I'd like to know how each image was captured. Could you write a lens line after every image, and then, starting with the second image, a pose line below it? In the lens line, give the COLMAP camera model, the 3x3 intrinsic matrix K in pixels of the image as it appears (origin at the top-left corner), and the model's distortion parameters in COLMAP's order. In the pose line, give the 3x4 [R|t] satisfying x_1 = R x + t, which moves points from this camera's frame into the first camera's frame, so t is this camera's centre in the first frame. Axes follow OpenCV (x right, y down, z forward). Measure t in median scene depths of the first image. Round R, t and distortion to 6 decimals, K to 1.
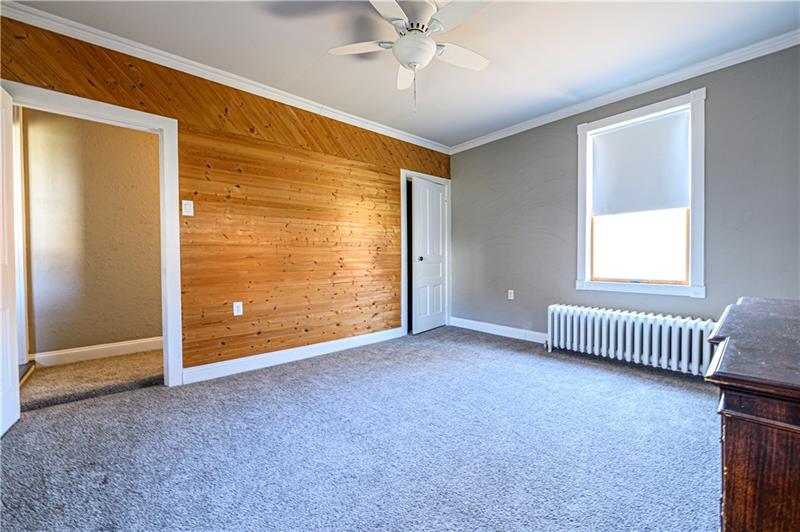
lens RADIAL K [[313.1, 0, 375.8], [0, 313.1, 264.2], [0, 0, 1]] dist [-0.000603, 0.000000]
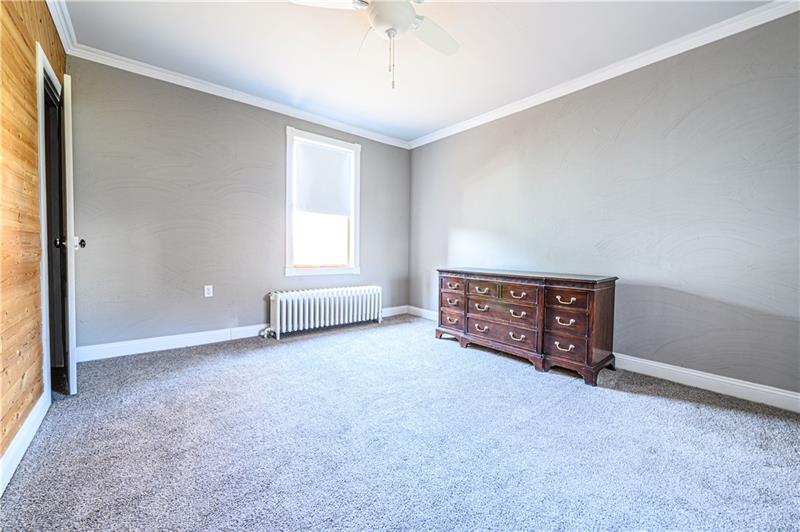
lens RADIAL K [[325.4, 0, 400.0], [0, 325.4, 266.0], [0, 0, 1]] dist [-0.000422, -0.000021]
pose [[-0.005316, -0.041634, 0.999119, -0.513665], [-0.000564, 0.999133, 0.041632, -0.004584], [-0.999986, -0.000343, -0.005335, 0.618603]]
